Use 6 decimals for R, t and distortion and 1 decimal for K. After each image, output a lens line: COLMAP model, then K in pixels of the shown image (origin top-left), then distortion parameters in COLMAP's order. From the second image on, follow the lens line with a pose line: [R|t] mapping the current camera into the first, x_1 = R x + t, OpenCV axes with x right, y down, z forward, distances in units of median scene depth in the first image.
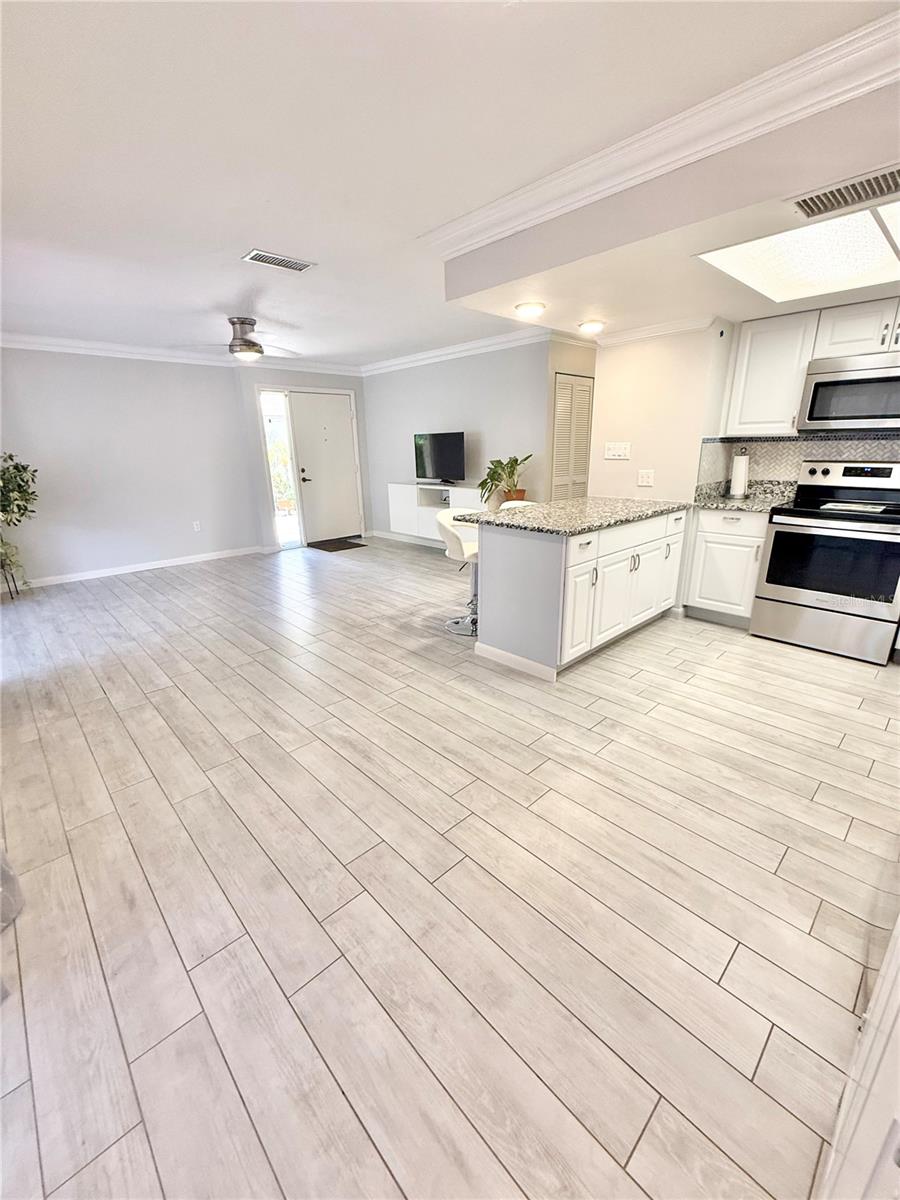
lens RADIAL K [[491.7, 0, 453.2], [0, 491.7, 601.8], [0, 0, 1]] dist [-0.000056, -0.000078]
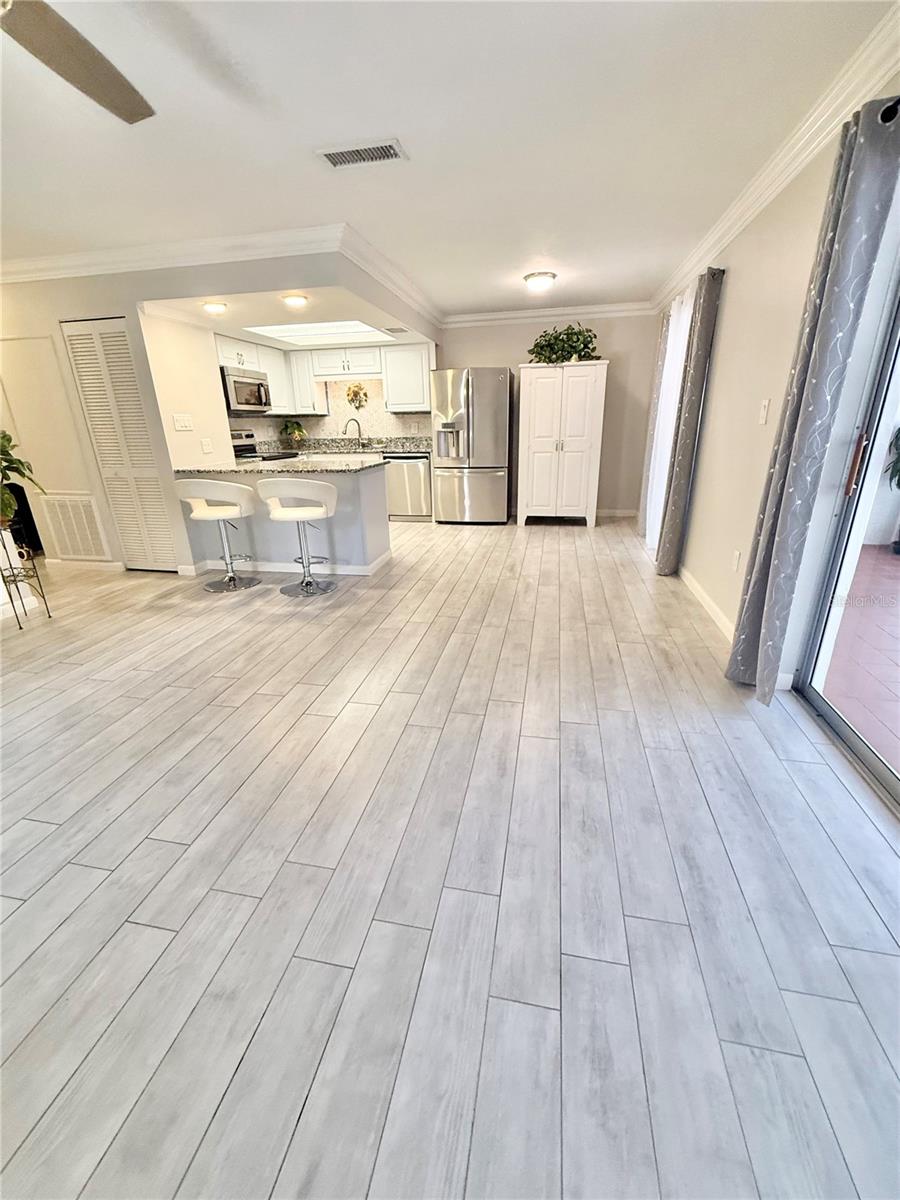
lens RADIAL K [[491.7, 0, 450.6], [0, 491.7, 602.0], [0, 0, 1]] dist [-0.000056, -0.000078]
pose [[-0.569032, -0.256424, 0.781312, -1.244447], [0.280325, 0.832735, 0.477463, -0.445358], [-0.773059, 0.490713, -0.401970, 1.585149]]
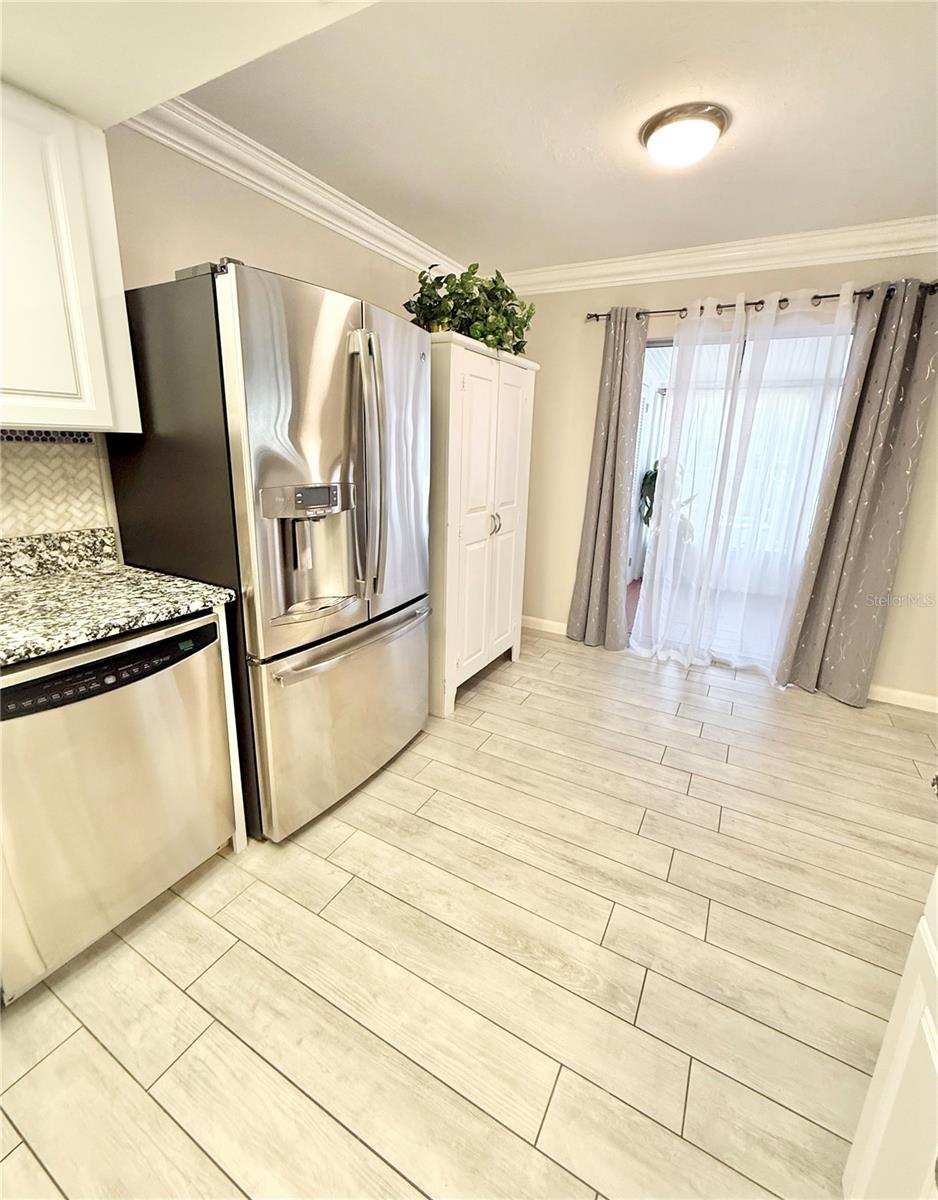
lens RADIAL K [[514.3, 0, 469.1], [0, 514.3, 578.5], [0, 0, 1]] dist [0.002703, -0.000410]
pose [[-0.955619, 0.066427, -0.287018, 0.499278], [-0.099447, 0.844329, 0.526516, -0.323083], [0.277312, 0.531692, -0.800251, 0.972487]]
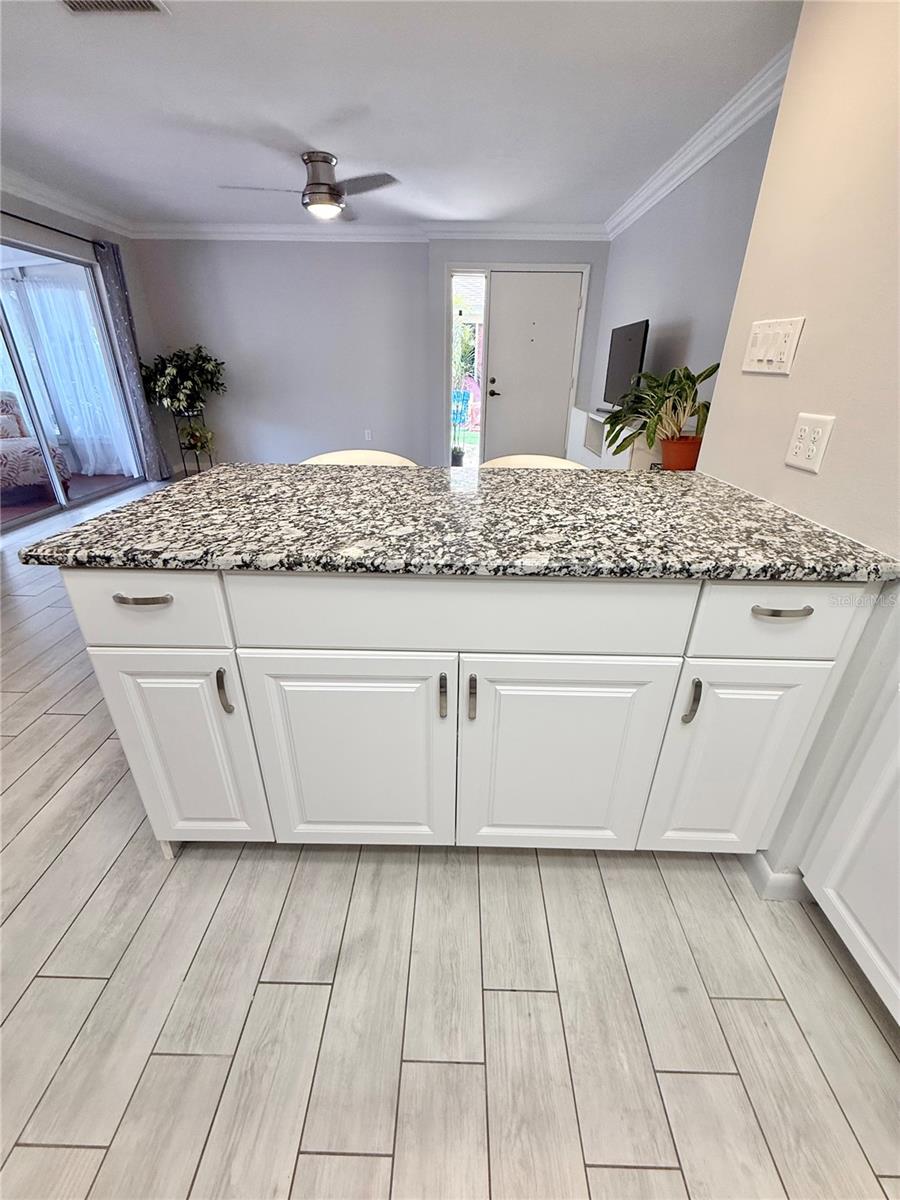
lens RADIAL K [[491.7, 0, 453.8], [0, 491.7, 603.6], [0, 0, 1]] dist [-0.000056, -0.000078]
pose [[0.712574, 0.334855, -0.616531, 0.598655], [-0.239458, 0.942063, 0.234900, -0.233656], [0.659468, -0.019750, 0.751473, 0.831304]]
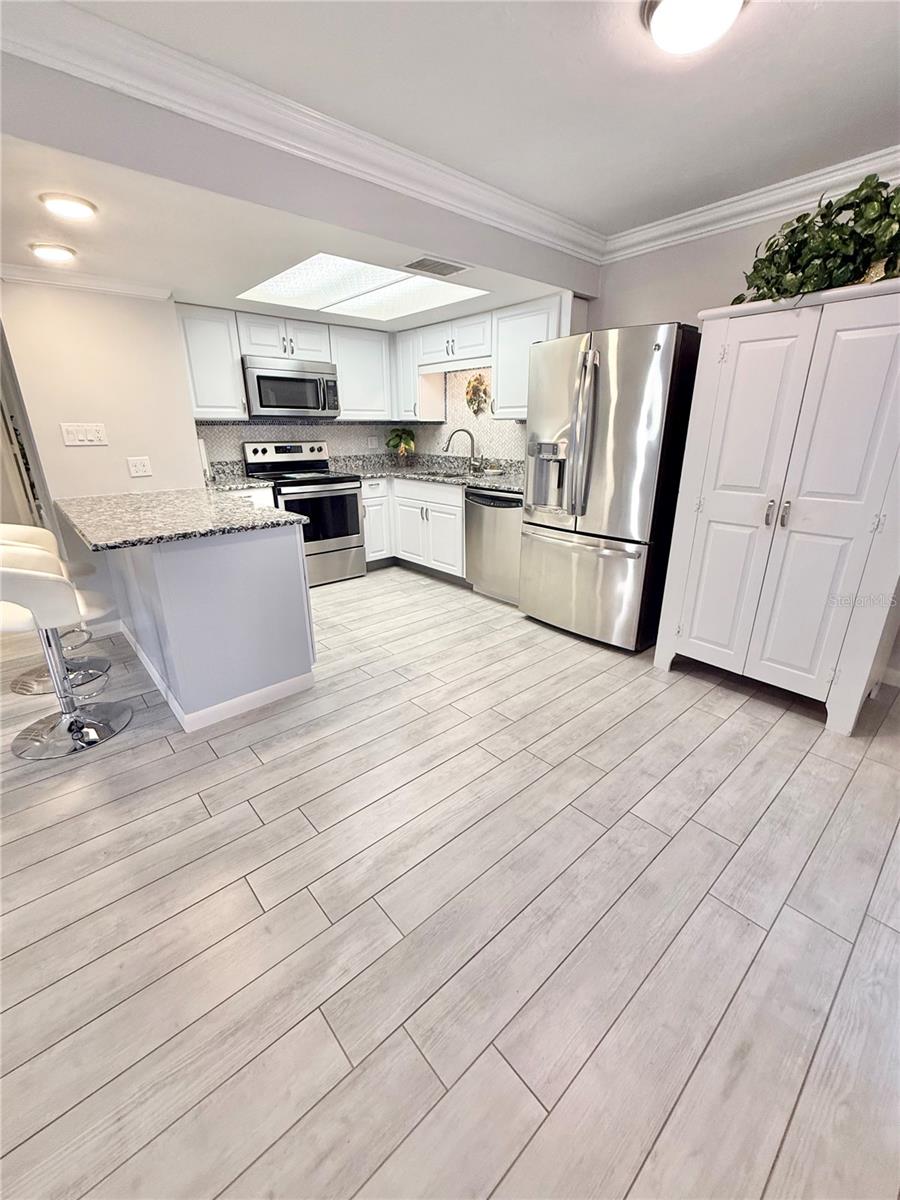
lens RADIAL K [[491.7, 0, 451.1], [0, 491.7, 600.5], [0, 0, 1]] dist [-0.000056, -0.000078]
pose [[0.040881, -0.318718, 0.946968, -0.596232], [0.306527, 0.906059, 0.291716, -0.167255], [-0.950984, 0.278346, 0.134736, 0.588353]]
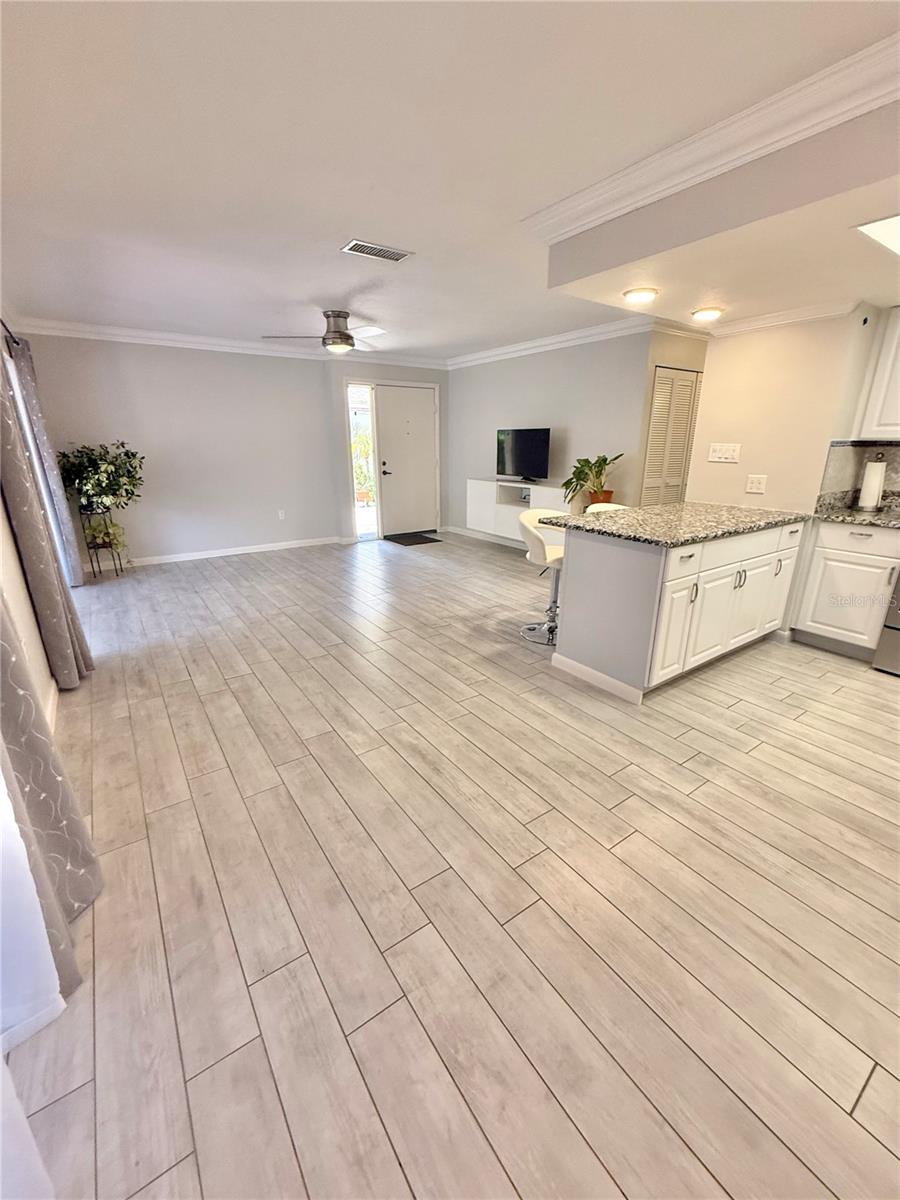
lens RADIAL K [[491.7, 0, 452.8], [0, 491.7, 602.4], [0, 0, 1]] dist [-0.000056, -0.000078]
pose [[0.988656, 0.065674, -0.135078, -0.027127], [-0.064092, 0.997815, 0.016031, -0.020088], [0.135836, -0.007192, 0.990705, 0.045568]]
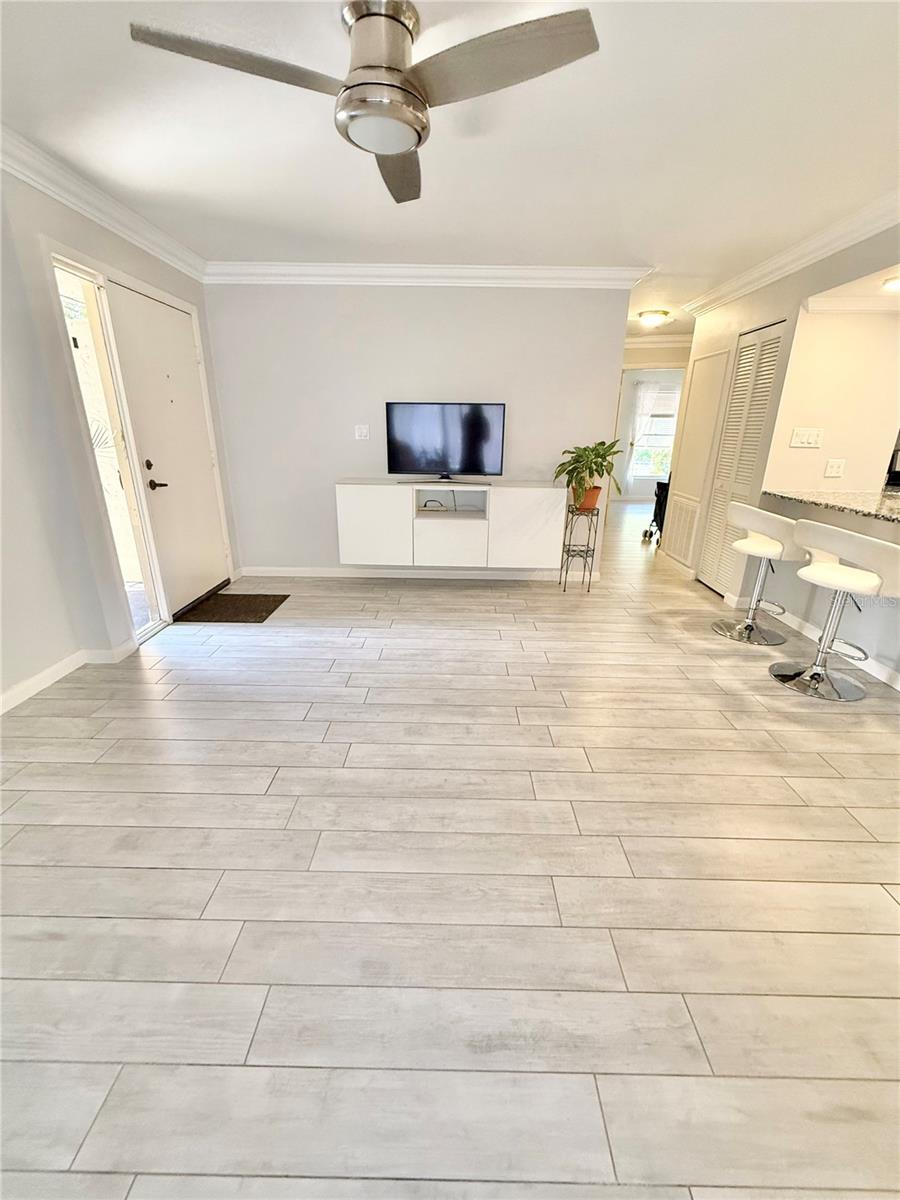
lens RADIAL K [[491.7, 0, 450.9], [0, 491.7, 601.6], [0, 0, 1]] dist [-0.000056, -0.000078]
pose [[0.698916, -0.208307, 0.684196, -1.046126], [0.189866, 0.976360, 0.103307, -0.315051], [-0.689541, 0.057703, 0.721944, 1.113265]]
